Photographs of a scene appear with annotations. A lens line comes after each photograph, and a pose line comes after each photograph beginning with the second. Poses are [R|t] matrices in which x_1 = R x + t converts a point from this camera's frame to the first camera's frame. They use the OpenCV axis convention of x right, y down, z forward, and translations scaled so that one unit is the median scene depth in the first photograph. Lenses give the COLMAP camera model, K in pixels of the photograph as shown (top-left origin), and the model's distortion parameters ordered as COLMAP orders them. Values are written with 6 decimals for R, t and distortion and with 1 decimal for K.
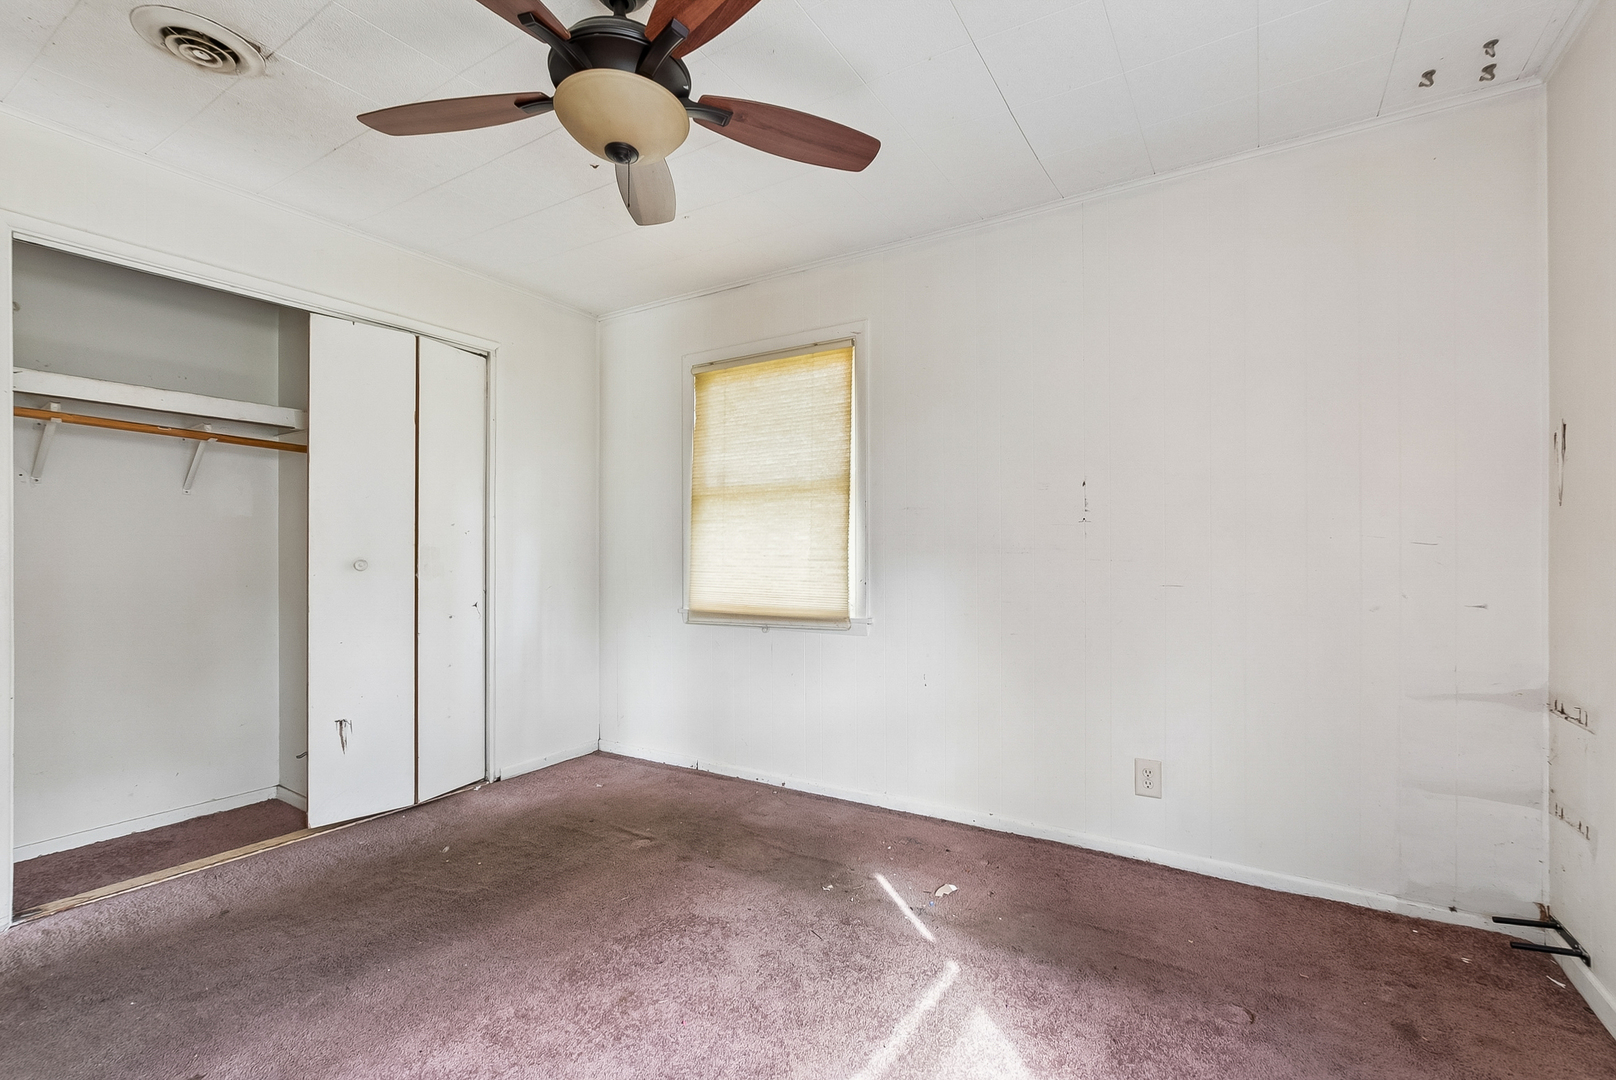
lens RADIAL K [[719.9, 0, 815.6], [0, 719.9, 566.7], [0, 0, 1]] dist [-0.014275, 0.006832]
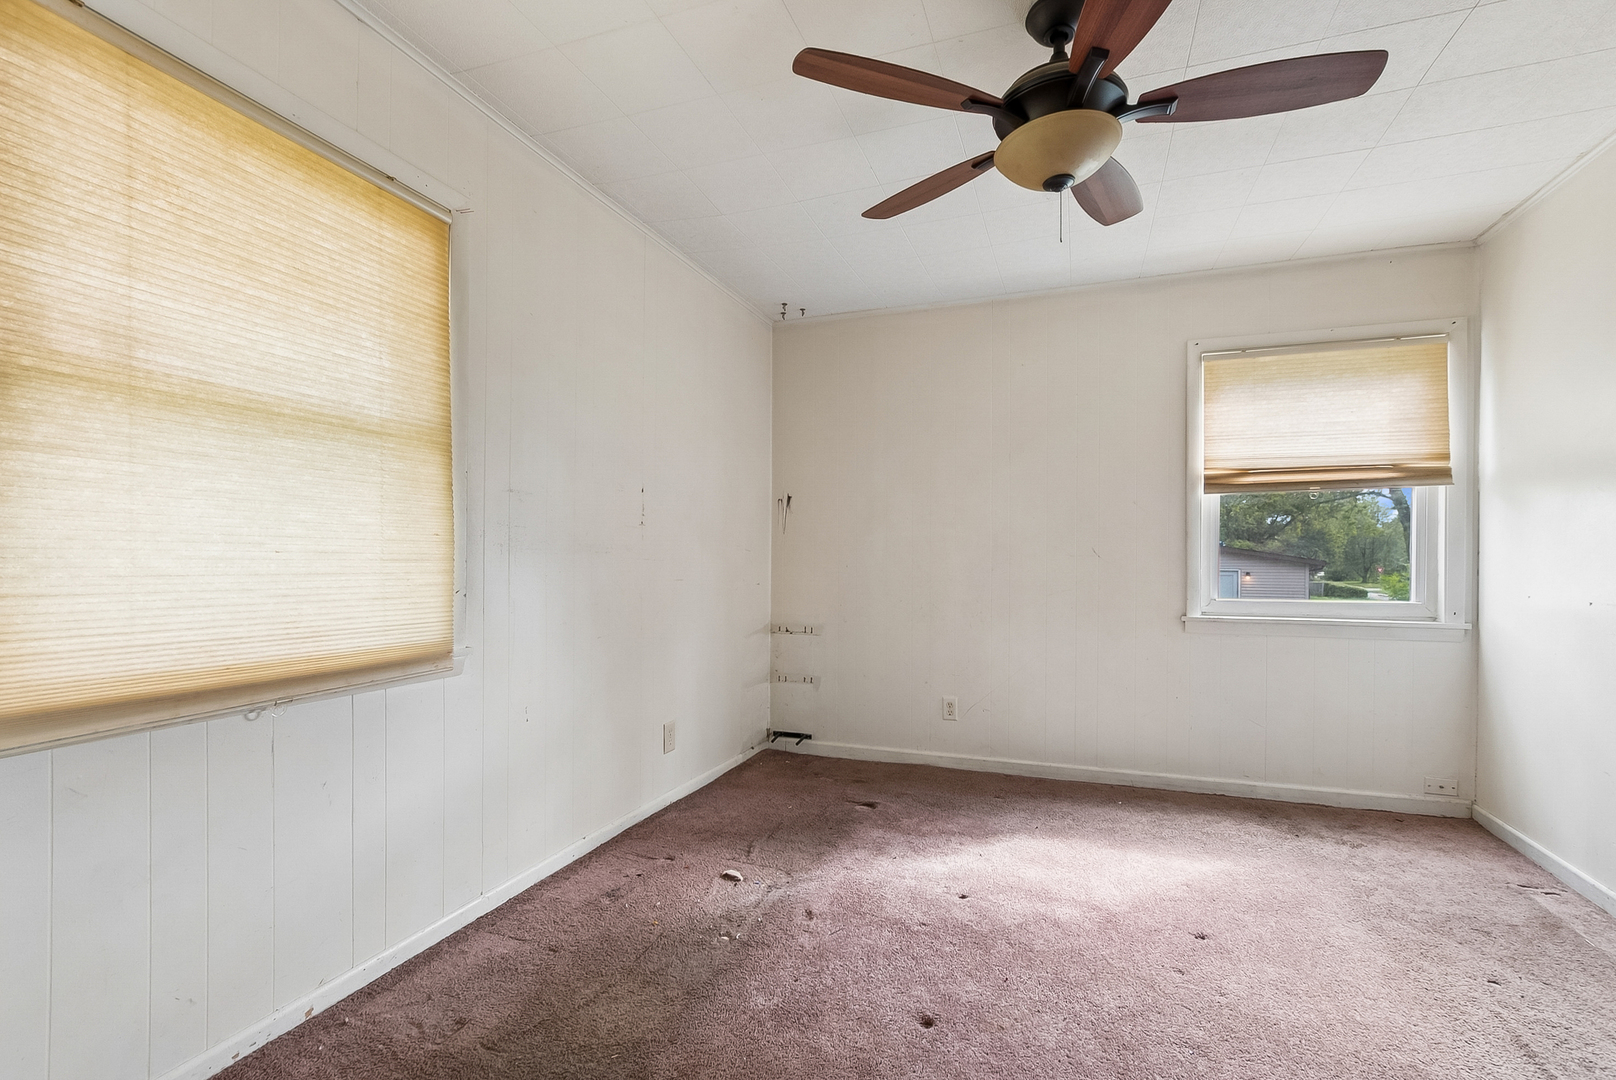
lens RADIAL K [[719.9, 0, 815.6], [0, 719.9, 566.7], [0, 0, 1]] dist [-0.014275, 0.006832]
pose [[-0.211519, -0.010452, 0.977318, -0.642469], [0.007927, 0.999892, 0.012409, -0.008916], [-0.977342, 0.010372, -0.211413, 0.818723]]
